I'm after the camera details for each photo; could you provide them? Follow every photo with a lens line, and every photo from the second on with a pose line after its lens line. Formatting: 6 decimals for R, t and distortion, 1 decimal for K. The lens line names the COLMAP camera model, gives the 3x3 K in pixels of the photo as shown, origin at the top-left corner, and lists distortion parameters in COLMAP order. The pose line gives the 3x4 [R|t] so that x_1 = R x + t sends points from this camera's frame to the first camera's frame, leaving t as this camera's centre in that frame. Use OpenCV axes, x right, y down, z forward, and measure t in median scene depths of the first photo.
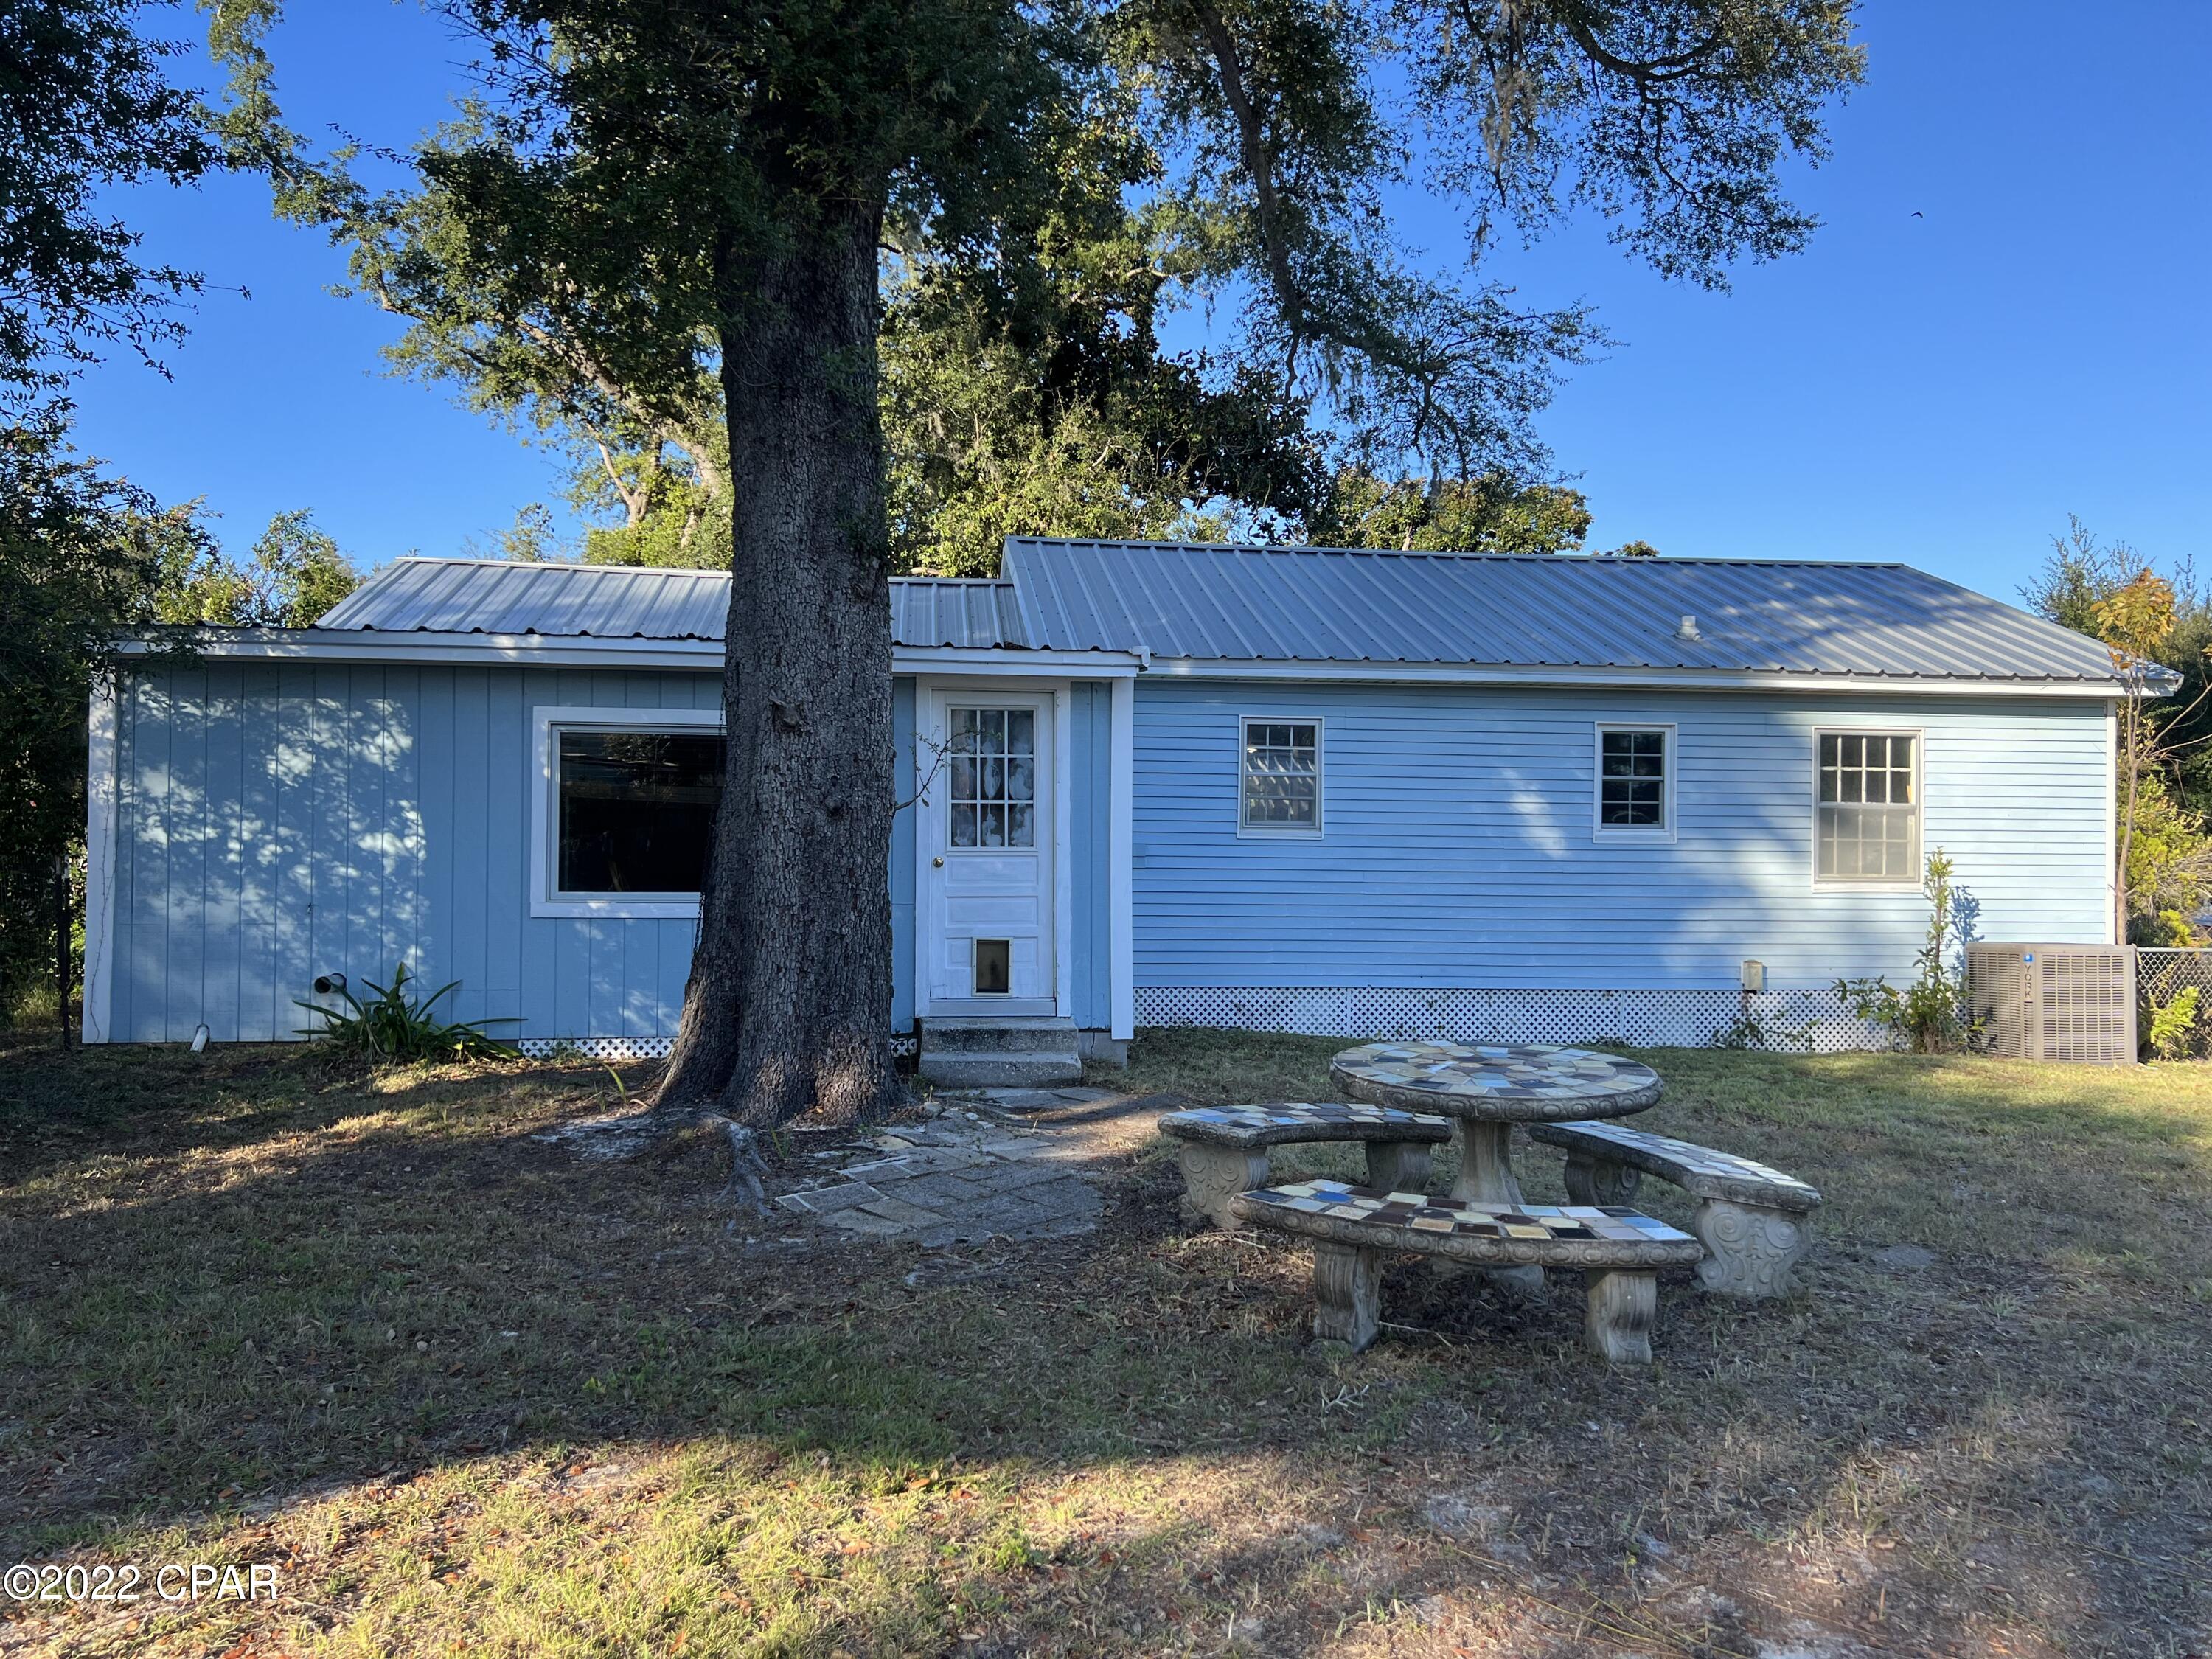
lens RADIAL K [[1626.5, 0, 1105.3], [0, 1626.5, 823.6], [0, 0, 1]] dist [0.078934, -0.096814]
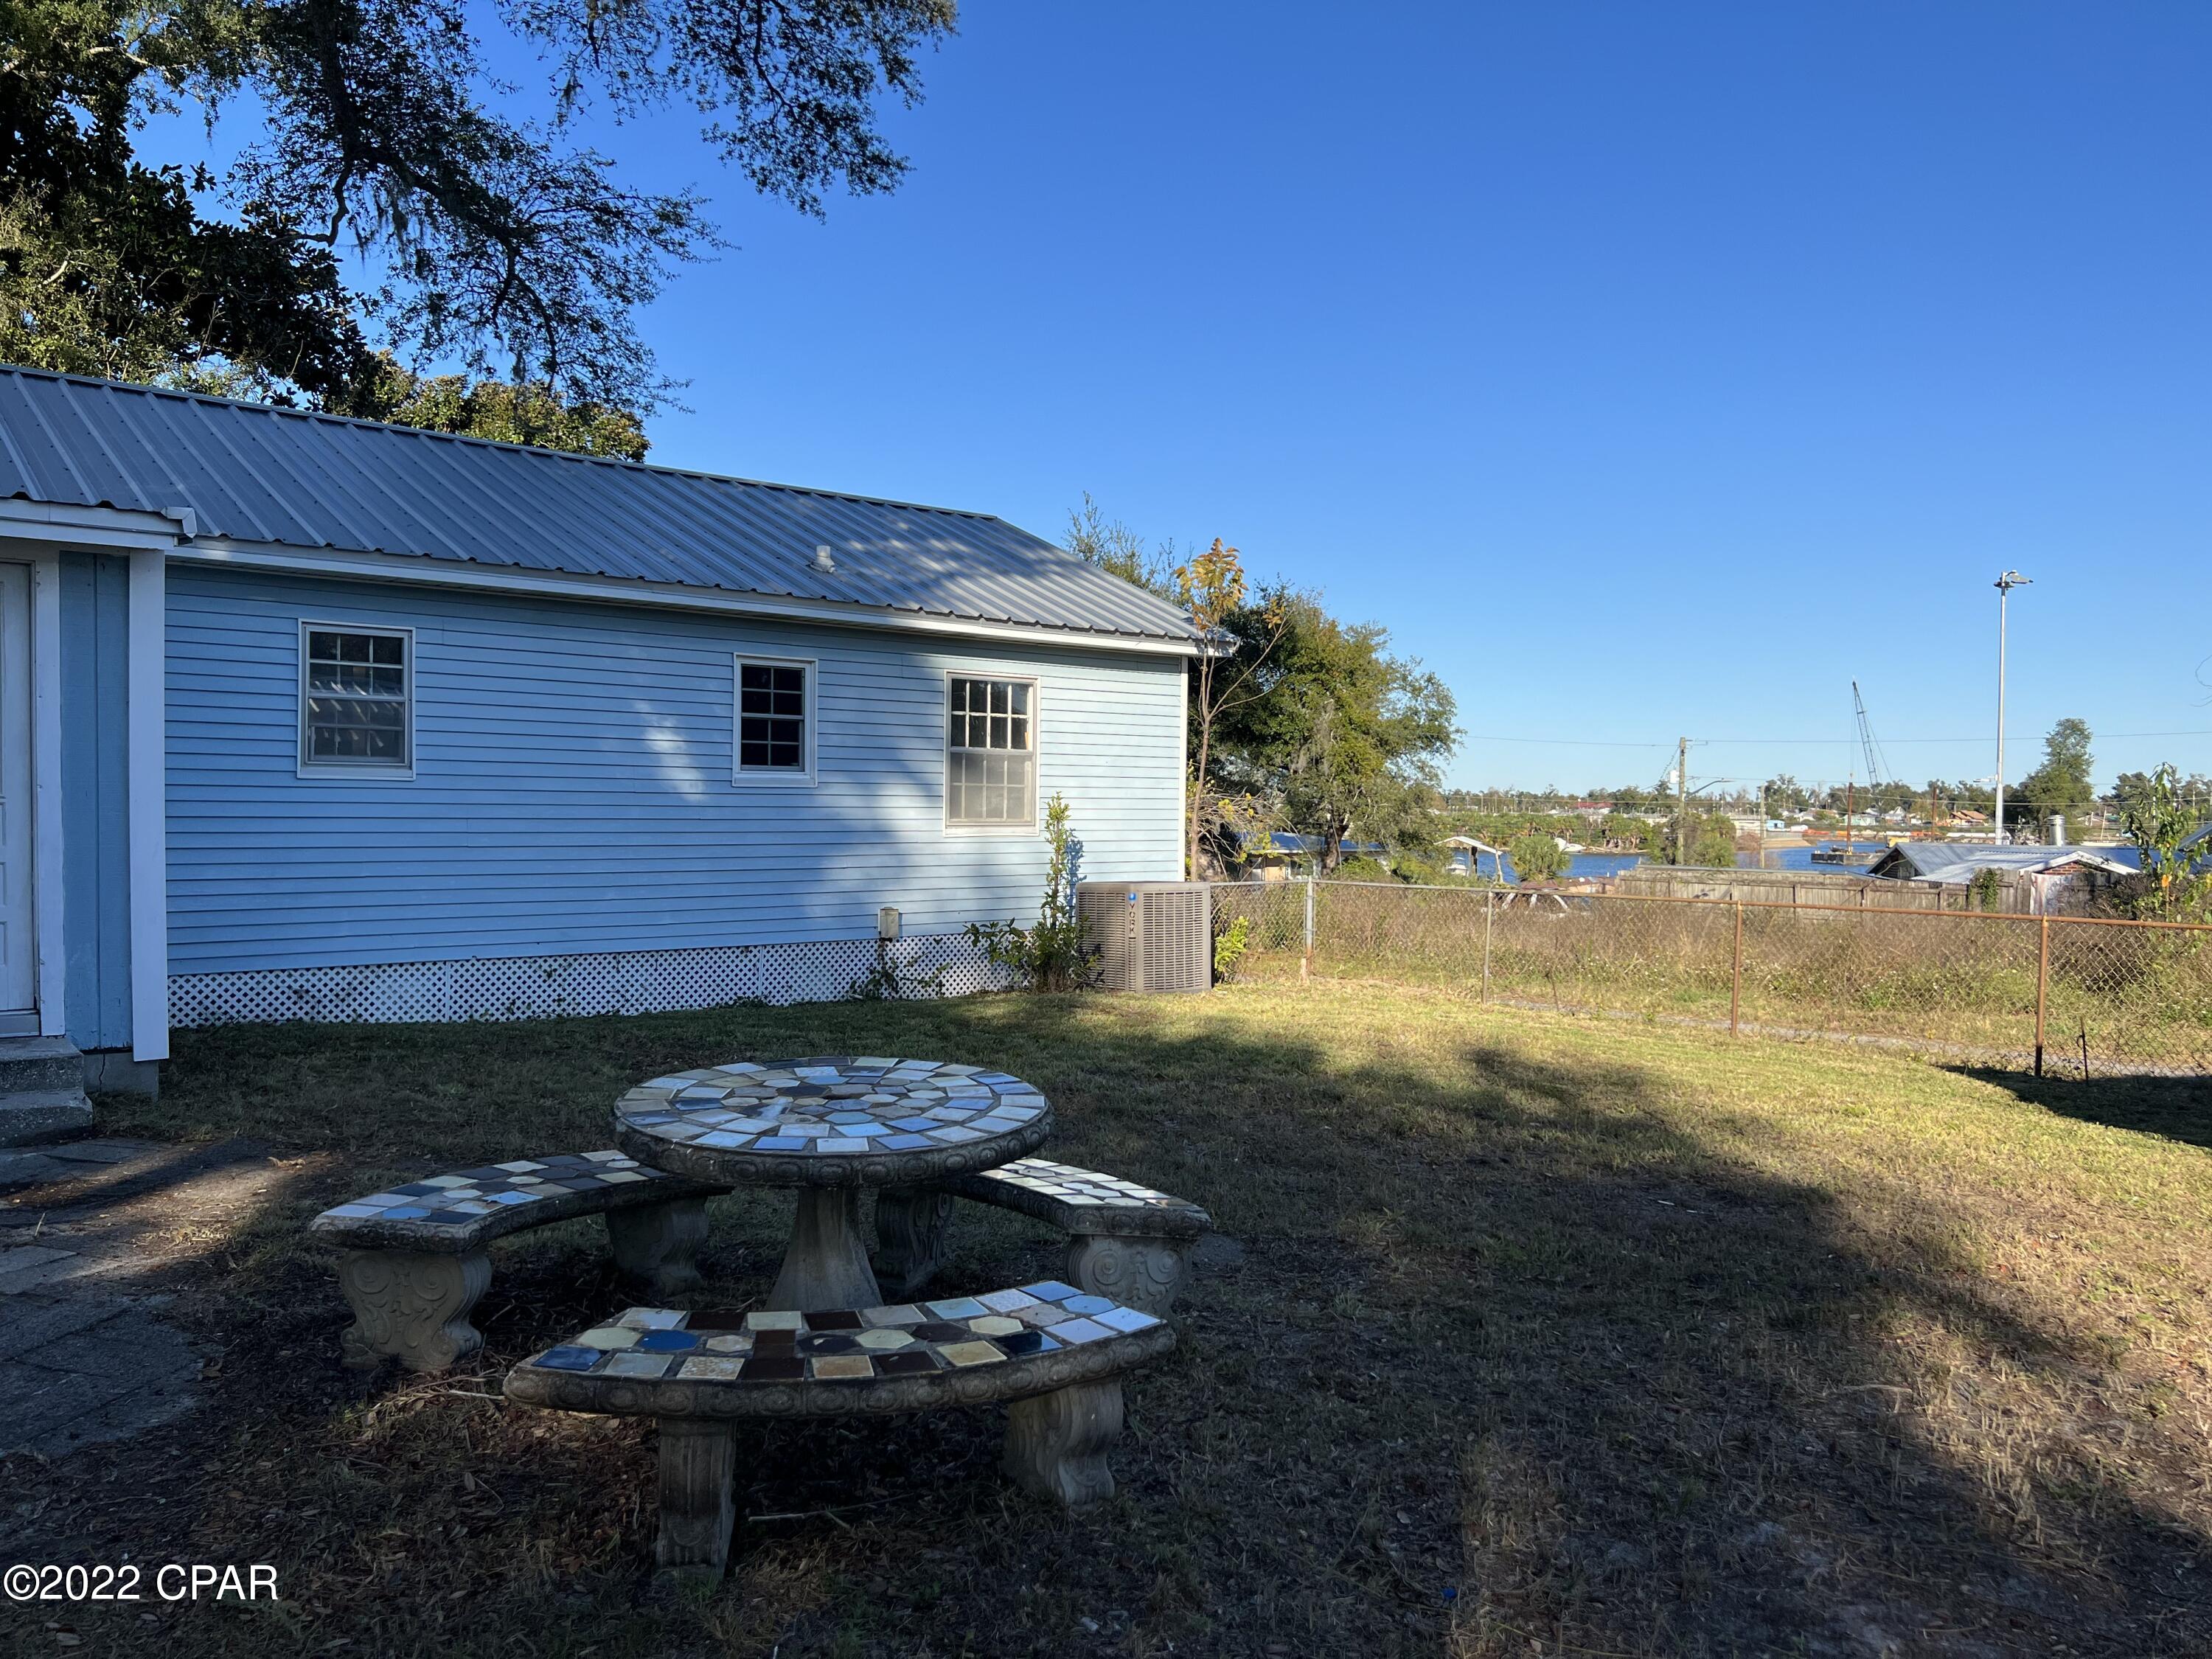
lens RADIAL K [[1626.5, 0, 1105.3], [0, 1626.5, 823.6], [0, 0, 1]] dist [0.078934, -0.096814]
pose [[0.837423, -0.007802, 0.546500, -0.025549], [-0.013496, 0.999298, 0.034948, -0.001899], [-0.546389, -0.036642, 0.836730, 0.121977]]
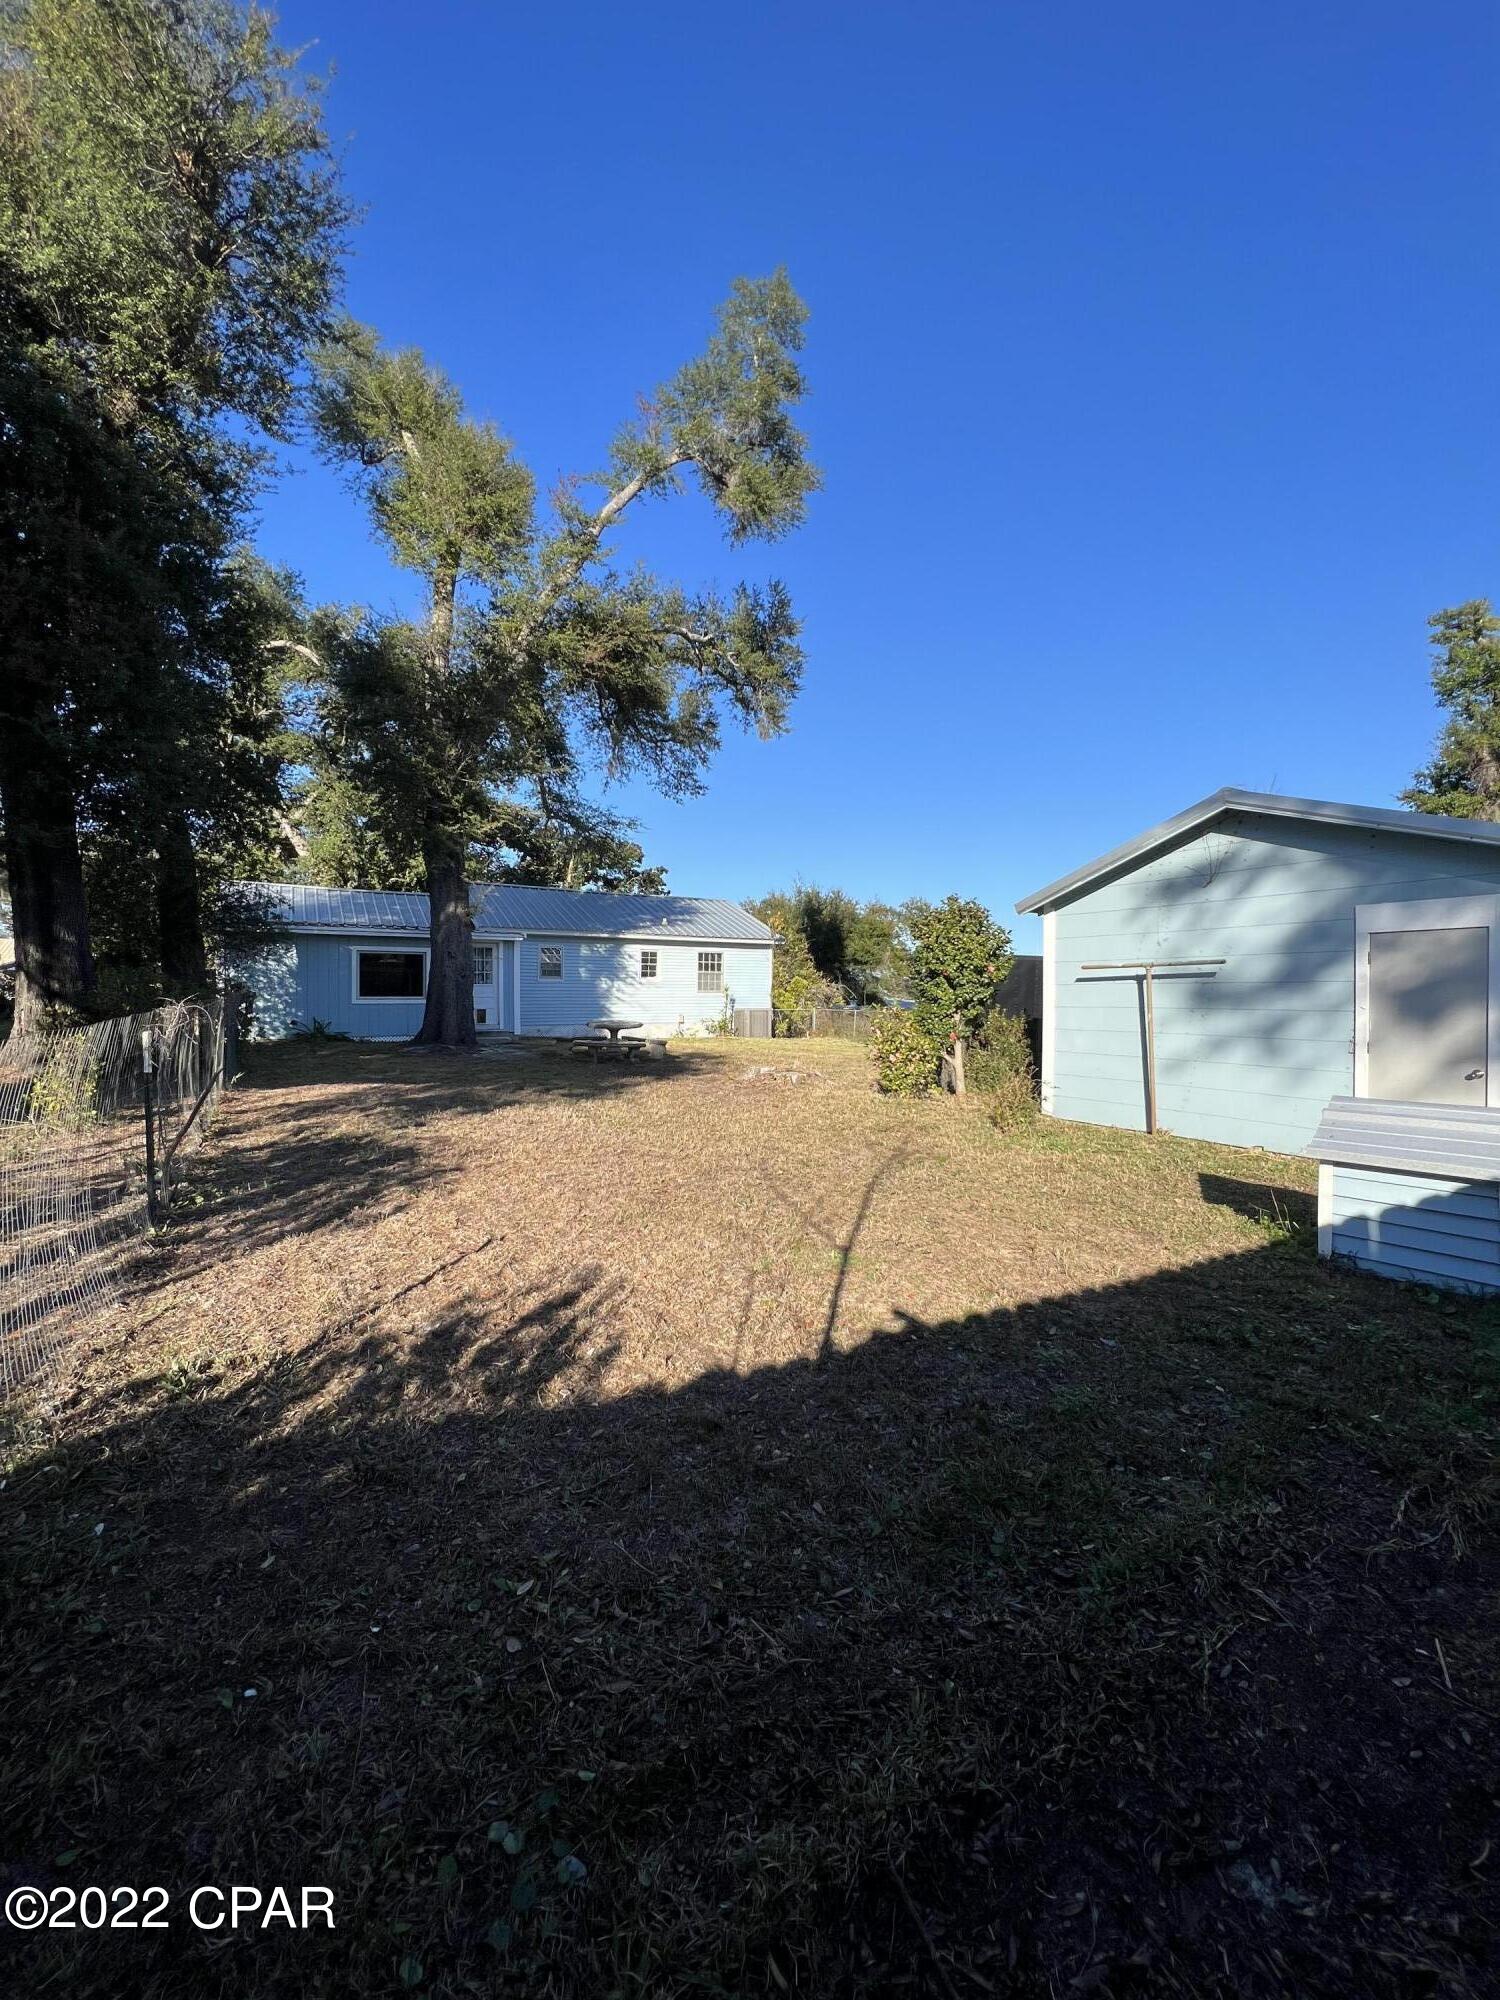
lens RADIAL K [[795.8, 0, 750.0], [0, 795.8, 1000.0], [0, 0, 1]] dist [0.000063, -0.000263]
pose [[0.916271, -0.005638, 0.400519, -0.174704], [-0.012787, 0.998980, 0.043316, -0.027486], [-0.400355, -0.044810, 0.915264, -0.685935]]
